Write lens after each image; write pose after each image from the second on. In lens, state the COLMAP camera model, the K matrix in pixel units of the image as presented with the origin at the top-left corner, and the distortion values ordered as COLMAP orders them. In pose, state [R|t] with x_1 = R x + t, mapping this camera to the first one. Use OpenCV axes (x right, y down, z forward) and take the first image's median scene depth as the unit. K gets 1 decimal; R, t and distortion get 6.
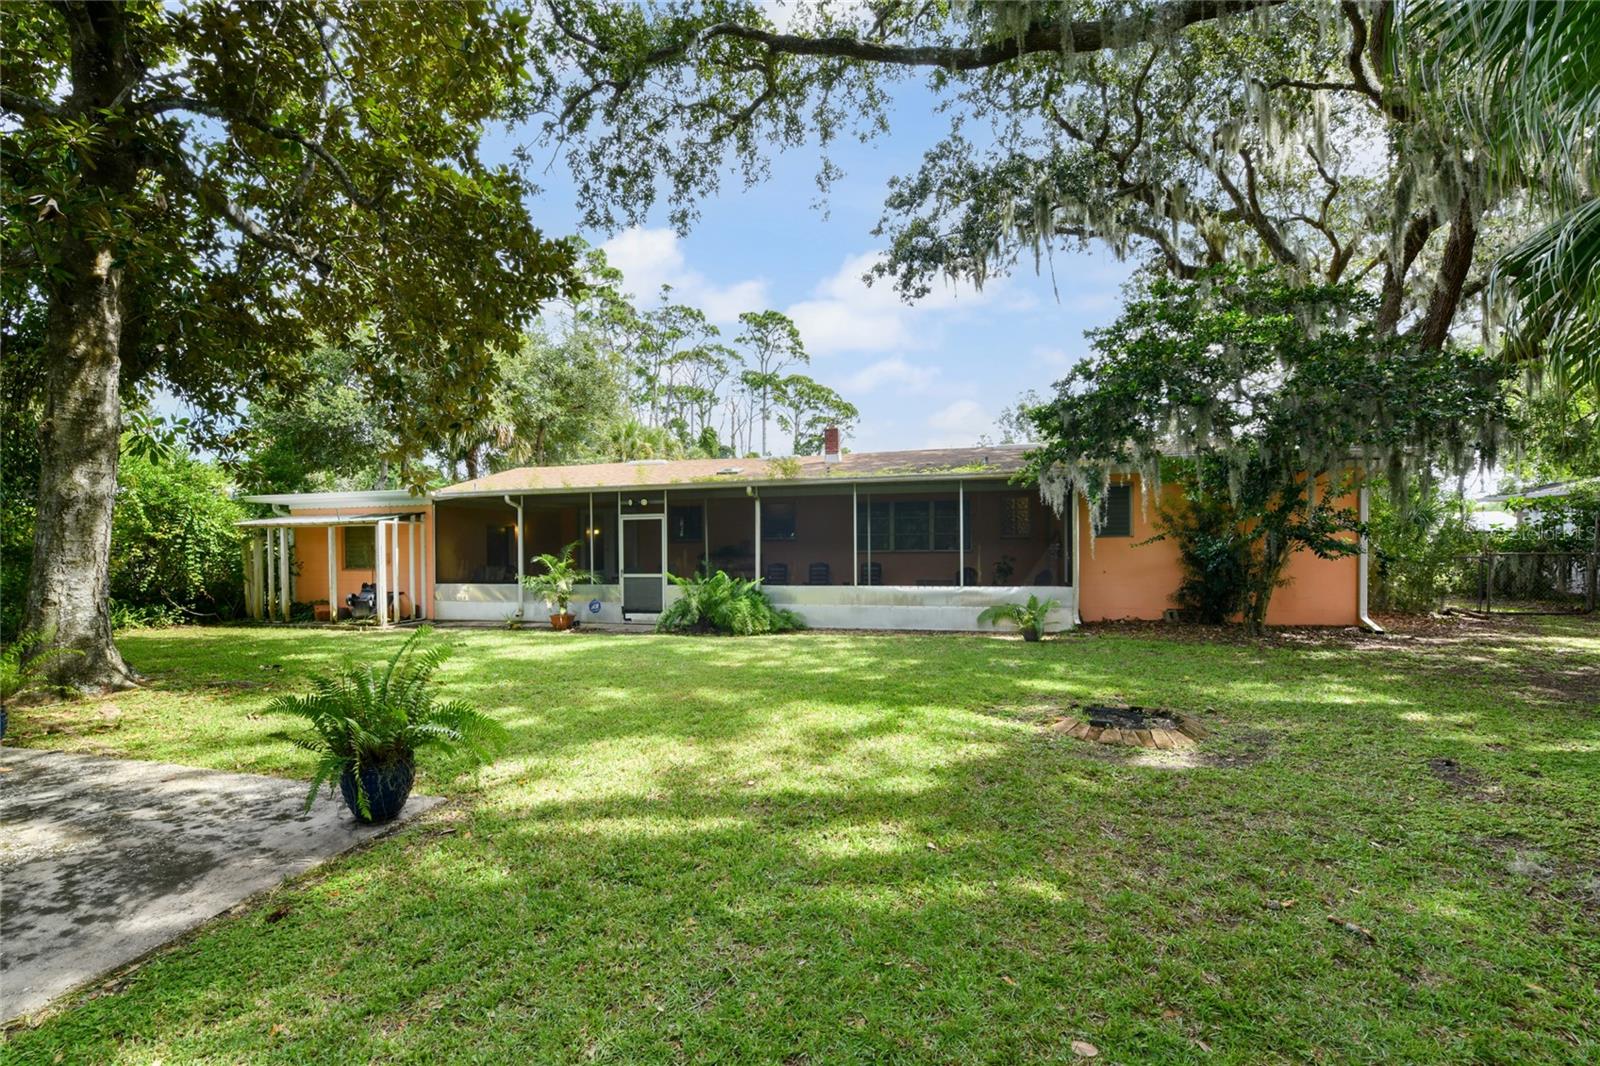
lens RADIAL K [[644.5, 0, 800.9], [0, 644.5, 540.3], [0, 0, 1]] dist [-0.011841, -0.001179]
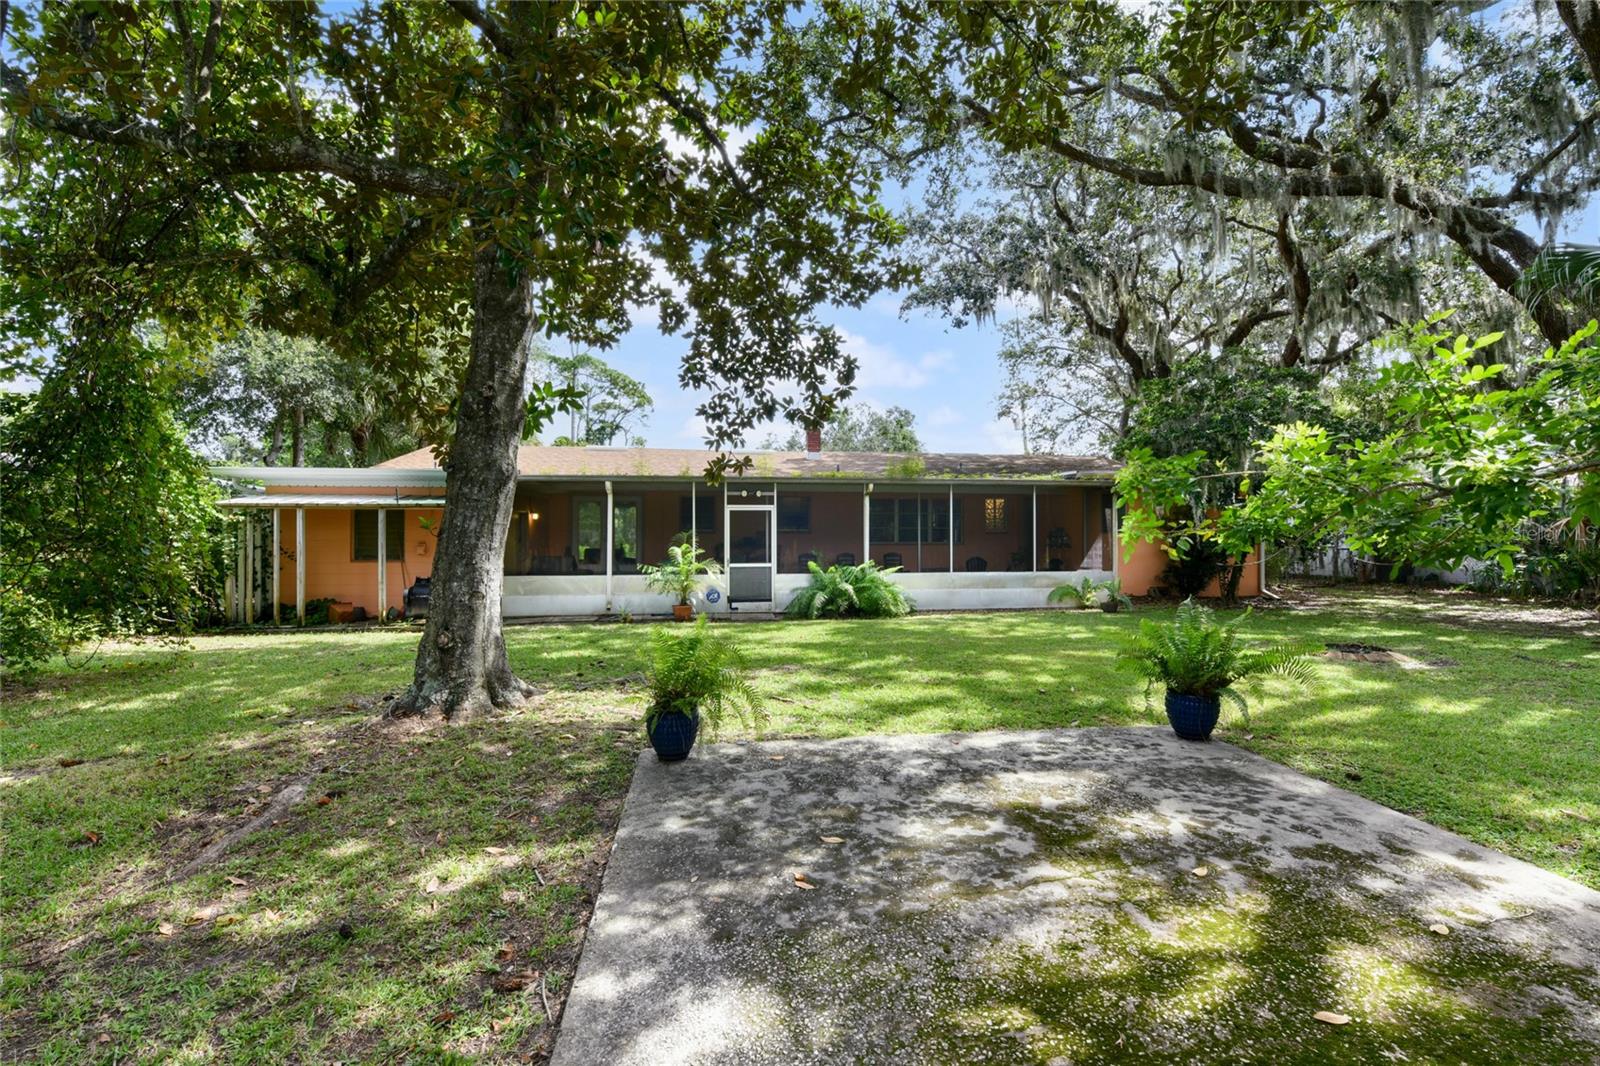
lens RADIAL K [[648.1, 0, 798.0], [0, 648.1, 531.6], [0, 0, 1]] dist [-0.007897, -0.000070]
pose [[0.927696, 0.012792, 0.373116, -0.643353], [-0.011948, 0.999918, -0.004573, 0.005845], [-0.373144, -0.000216, 0.927773, 0.016844]]
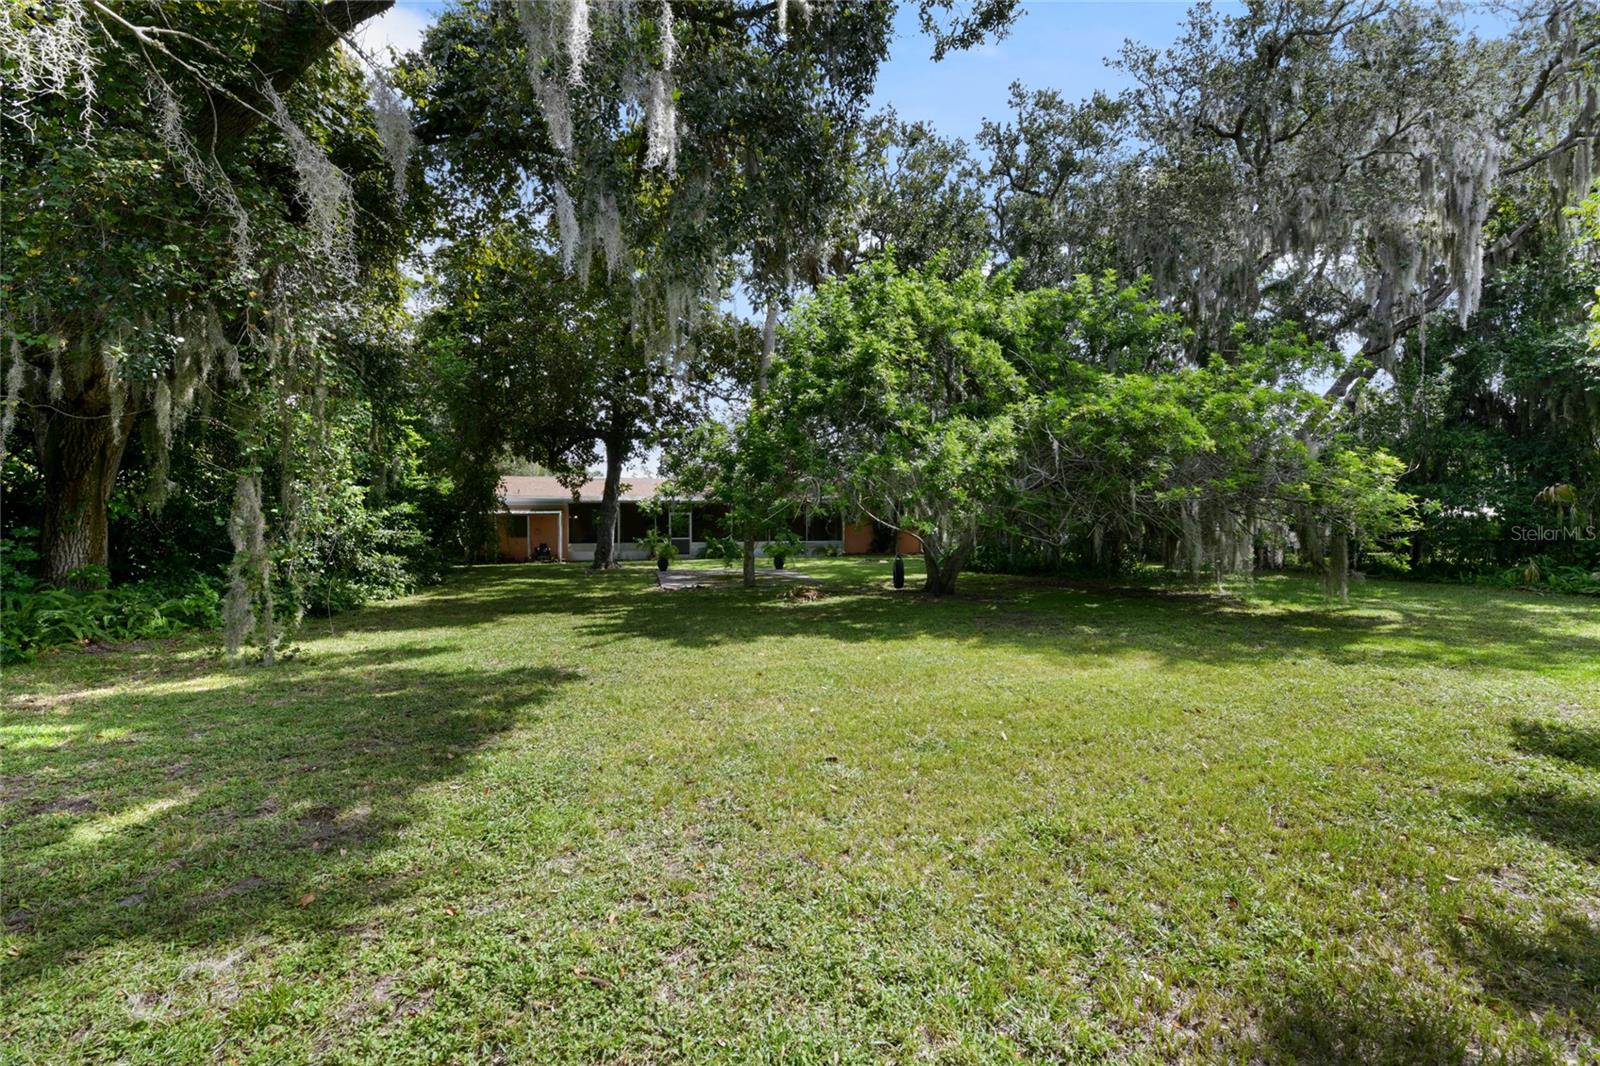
lens RADIAL K [[644.5, 0, 800.1], [0, 644.5, 528.7], [0, 0, 1]] dist [-0.011841, -0.001179]
pose [[0.880976, 0.001920, 0.473158, -1.121354], [-0.002382, 0.999997, 0.000376, 0.019989], [-0.473156, -0.001459, 0.880978, -1.482007]]
